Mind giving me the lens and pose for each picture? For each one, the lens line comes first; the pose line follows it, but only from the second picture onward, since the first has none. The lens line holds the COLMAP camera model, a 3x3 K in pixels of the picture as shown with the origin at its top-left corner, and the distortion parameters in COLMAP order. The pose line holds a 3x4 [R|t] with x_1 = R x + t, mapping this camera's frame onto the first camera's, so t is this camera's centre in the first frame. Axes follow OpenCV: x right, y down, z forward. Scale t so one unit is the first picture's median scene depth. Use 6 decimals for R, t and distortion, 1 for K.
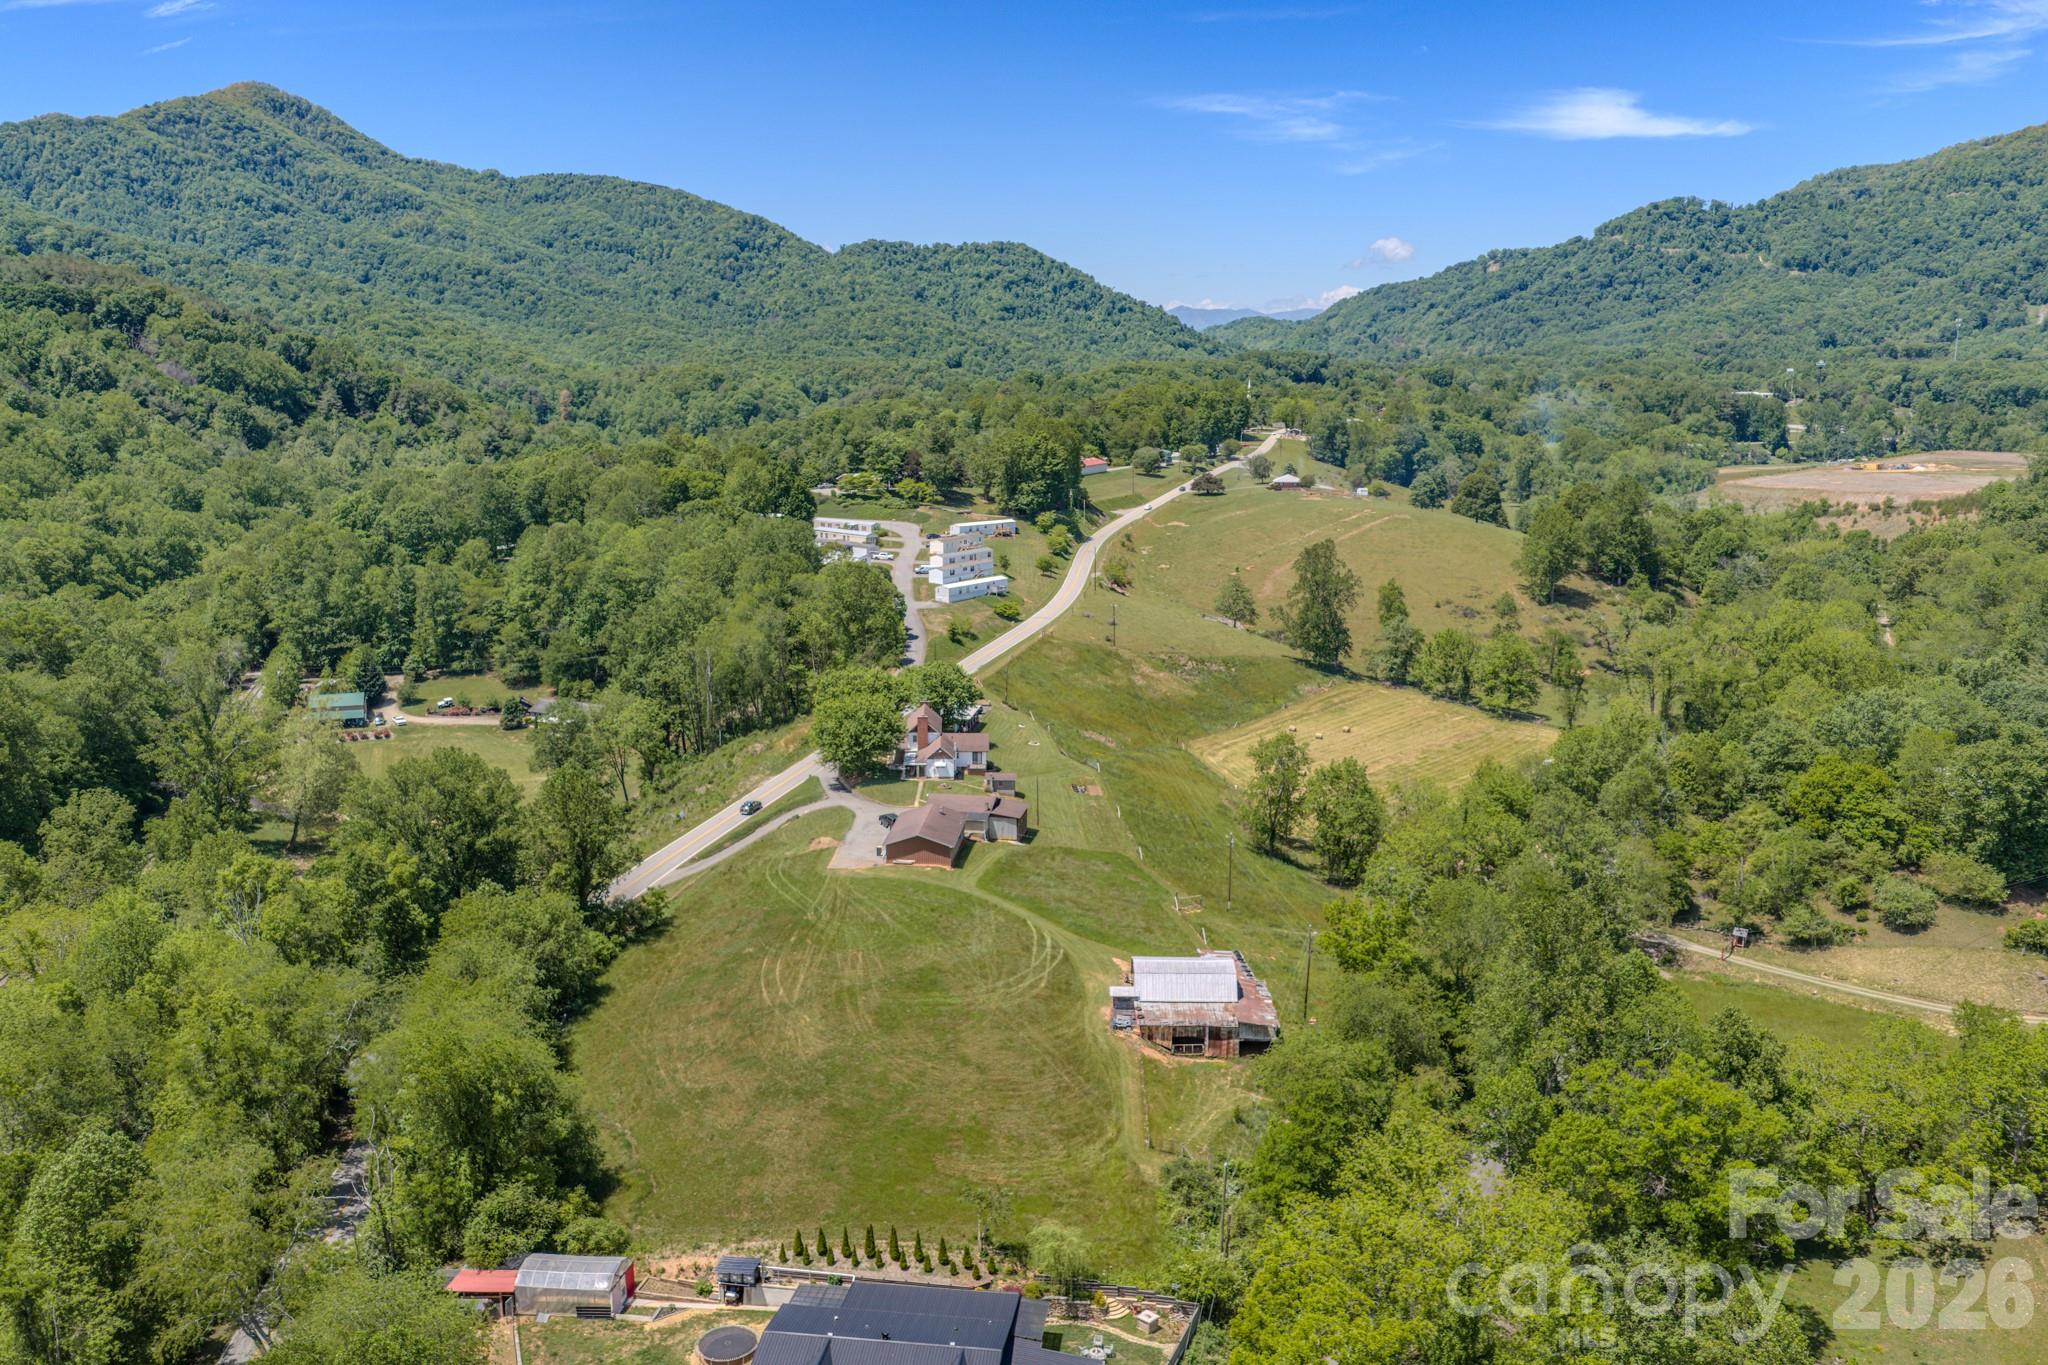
lens RADIAL K [[1687.8, 0, 1028.2], [0, 1687.8, 696.8], [0, 0, 1]] dist [0.020258, -0.033079]
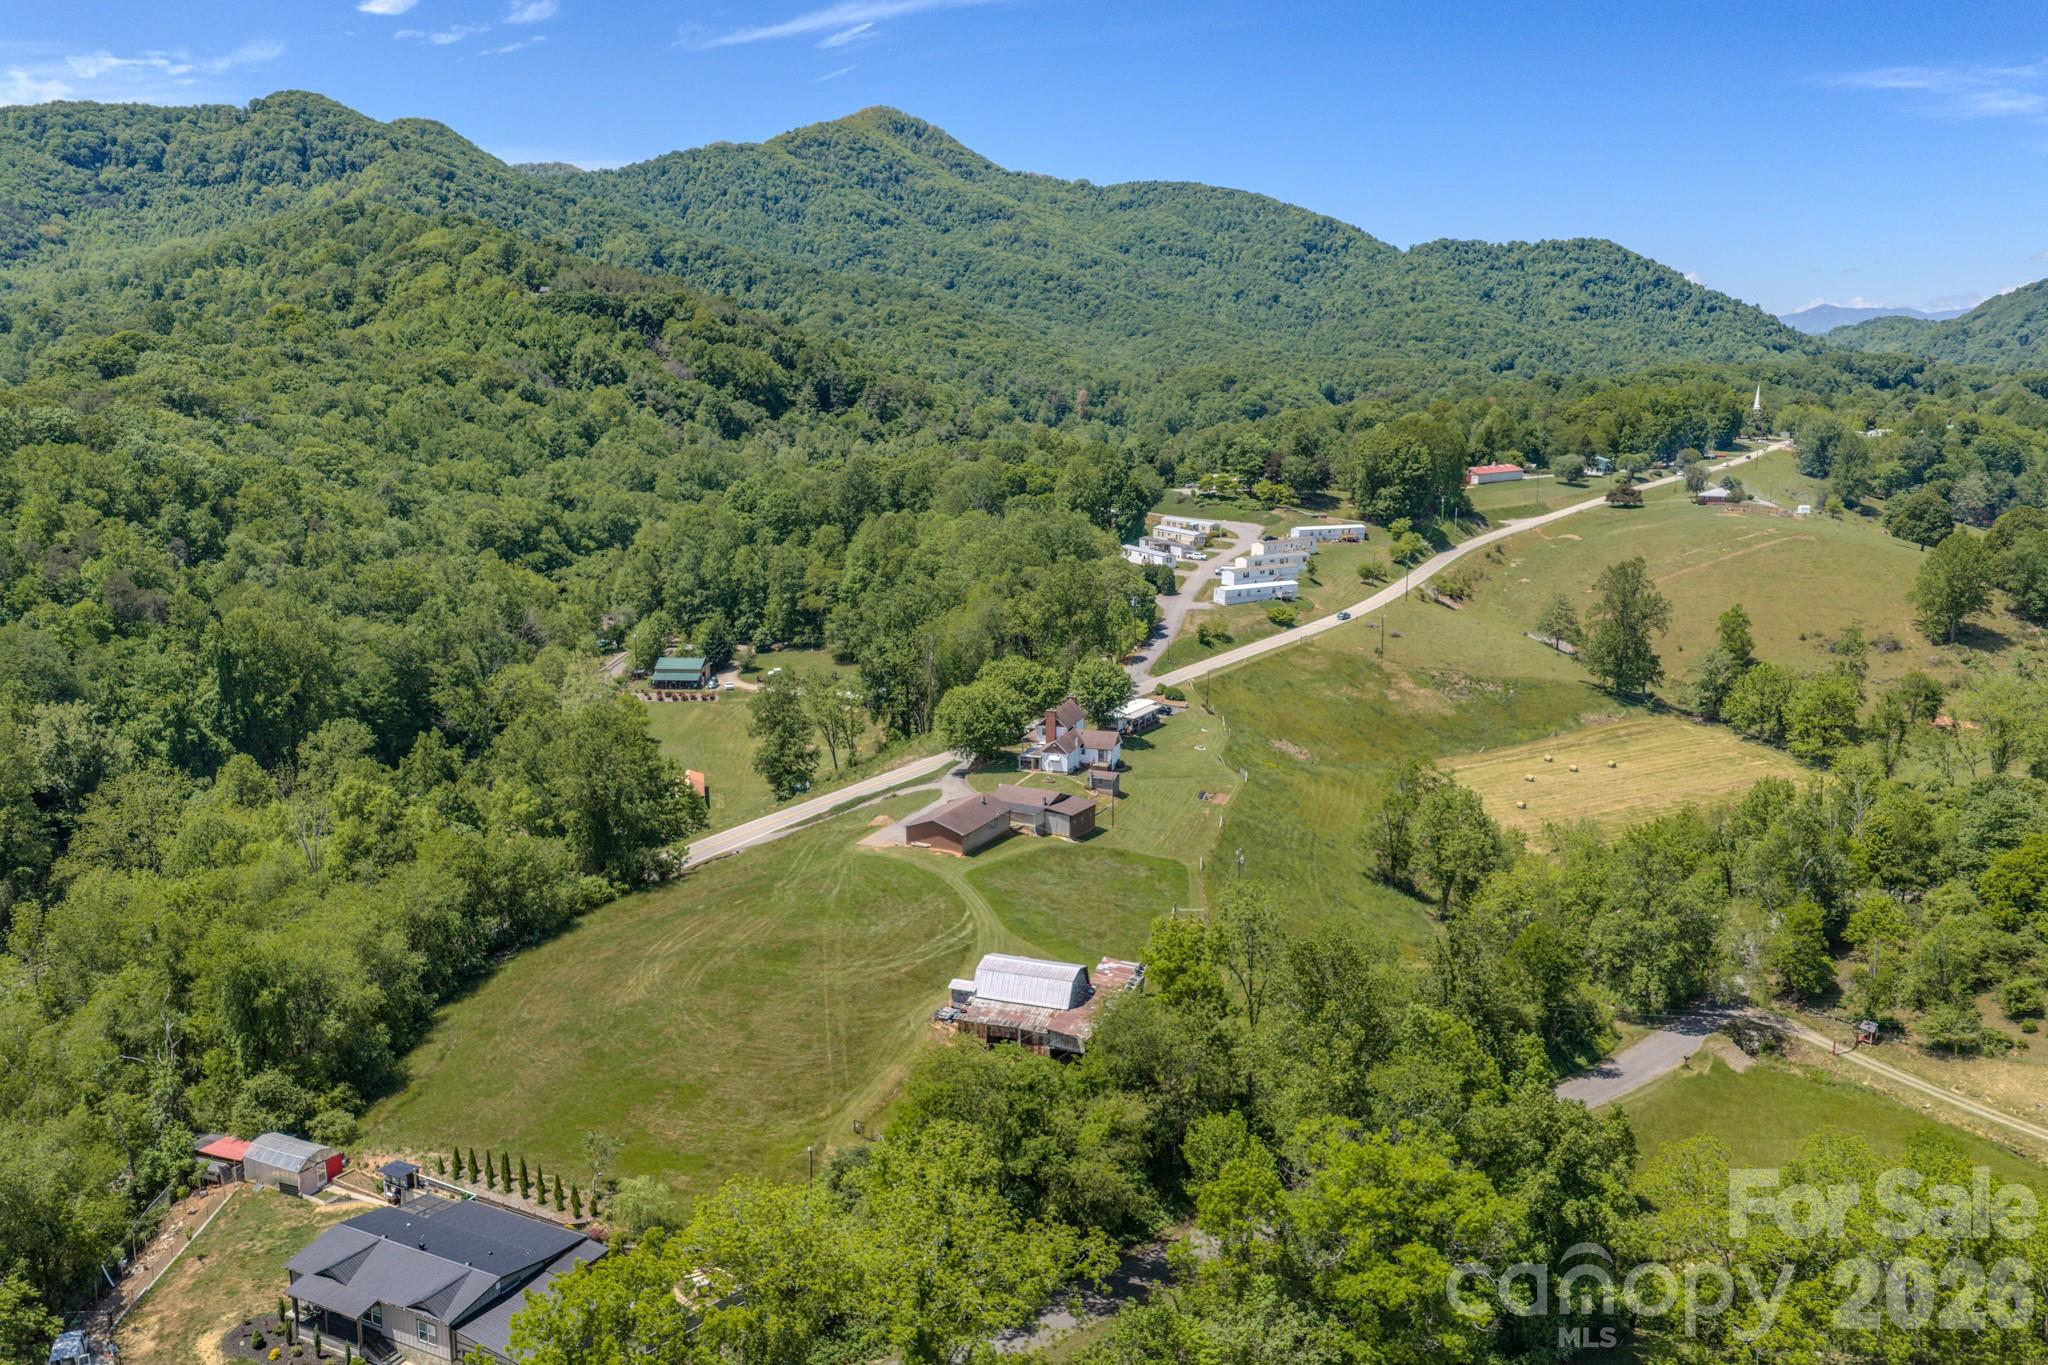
lens RADIAL K [[1687.8, 0, 1028.2], [0, 1687.8, 696.8], [0, 0, 1]] dist [0.020258, -0.033079]
pose [[0.941591, 0.070200, -0.329359, 0.103896], [-0.070585, 0.997447, 0.010806, -0.002603], [0.329277, 0.013073, 0.944143, 0.015473]]
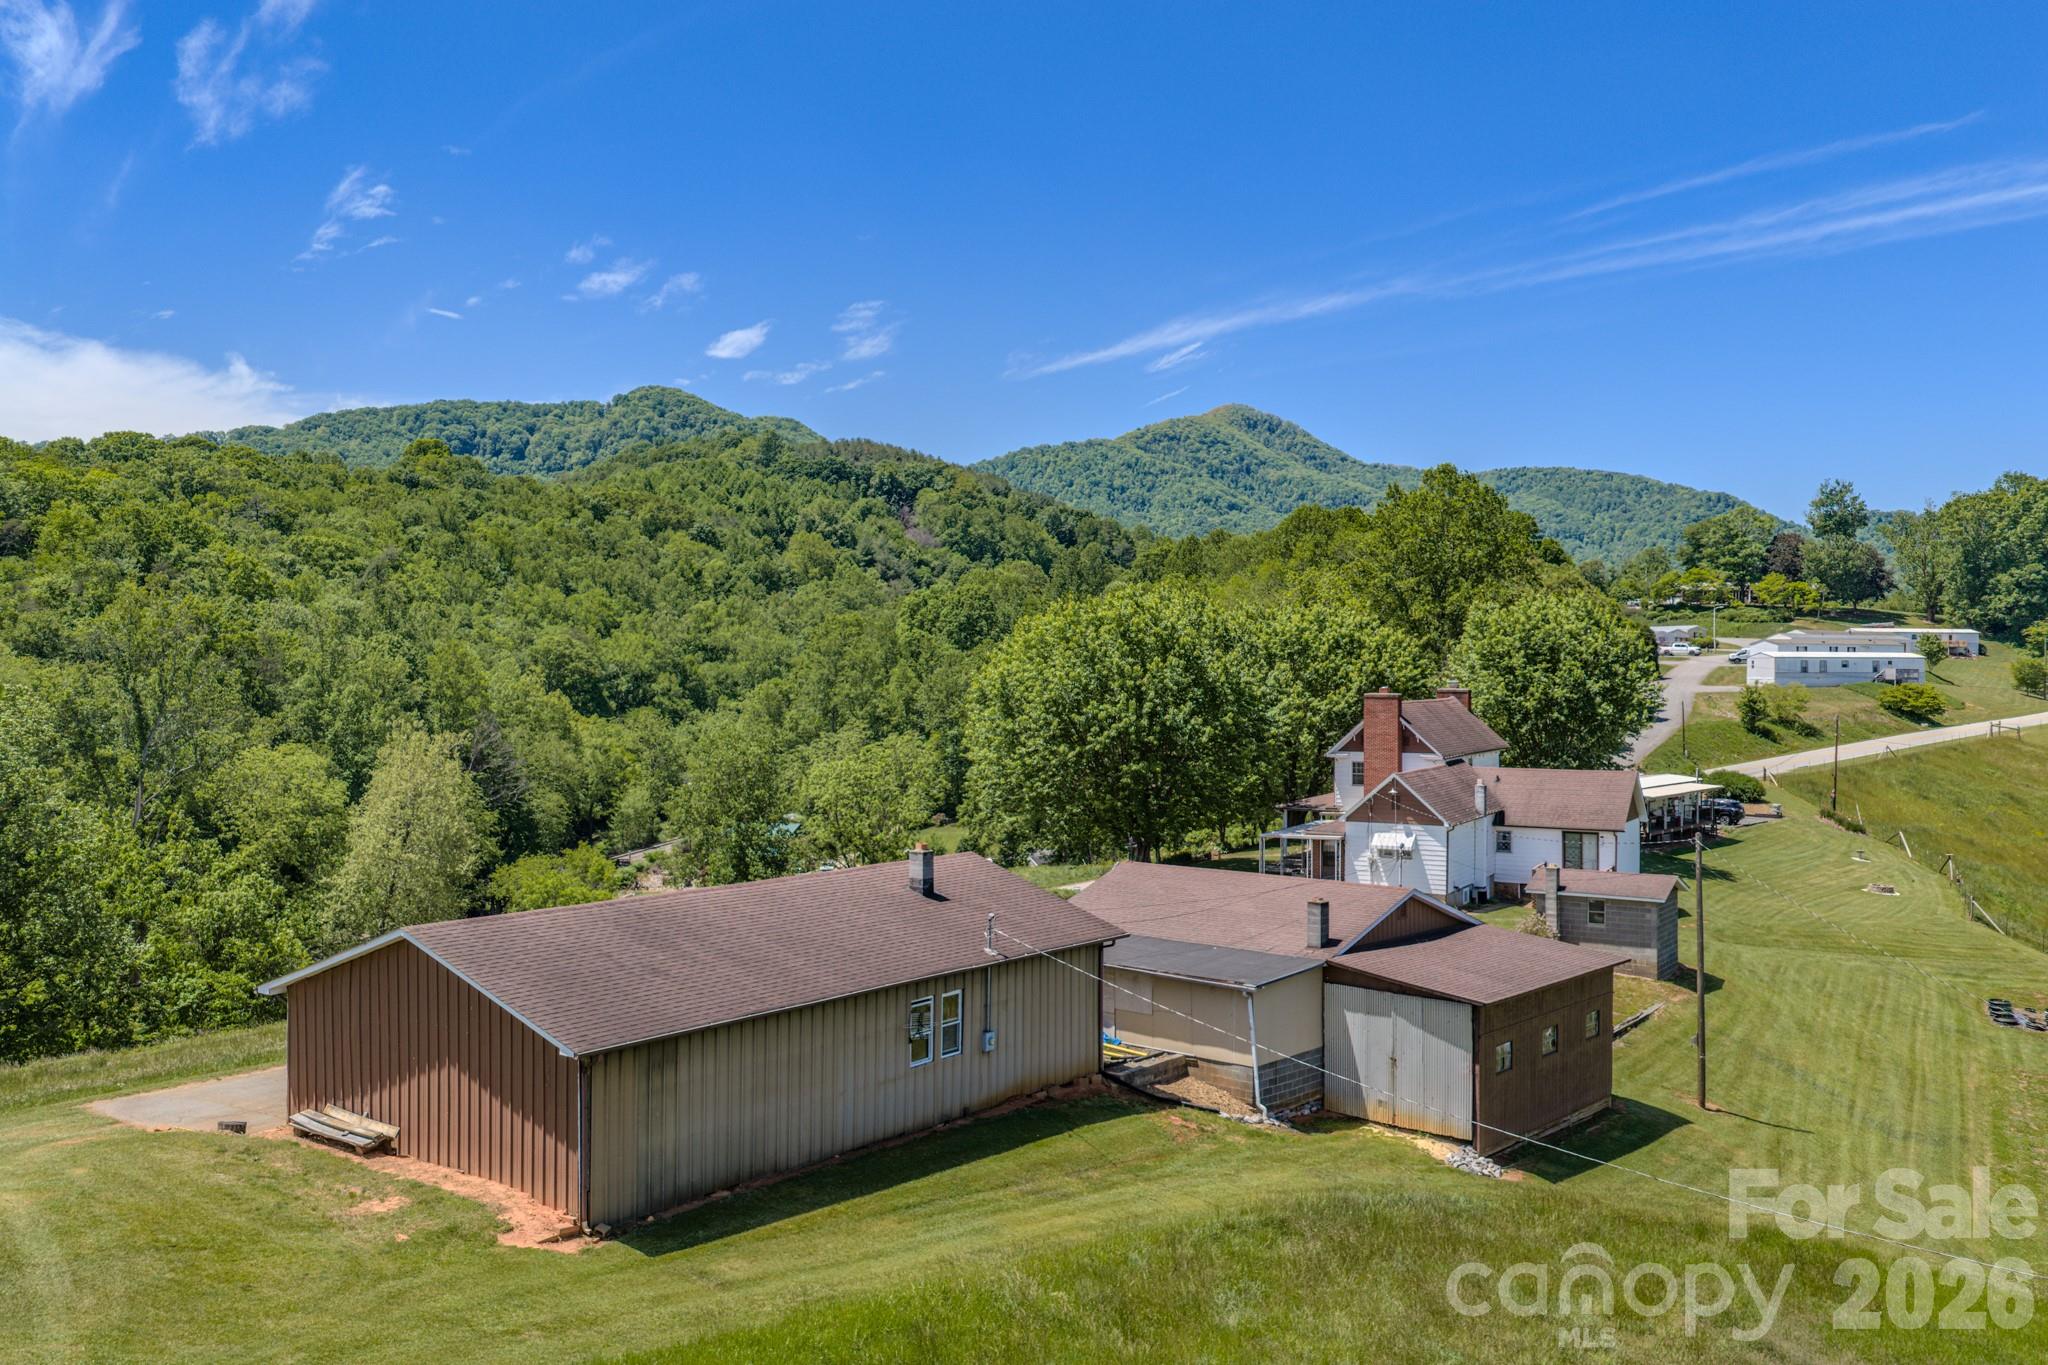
lens RADIAL K [[1703.9, 0, 1030.3], [0, 1703.9, 678.4], [0, 0, 1]] dist [0.016470, -0.019584]
pose [[0.852087, -0.000744, -0.523400, 0.015242], [-0.101896, 0.980630, -0.167279, 0.025789], [0.513386, 0.195868, 0.835506, 0.293092]]
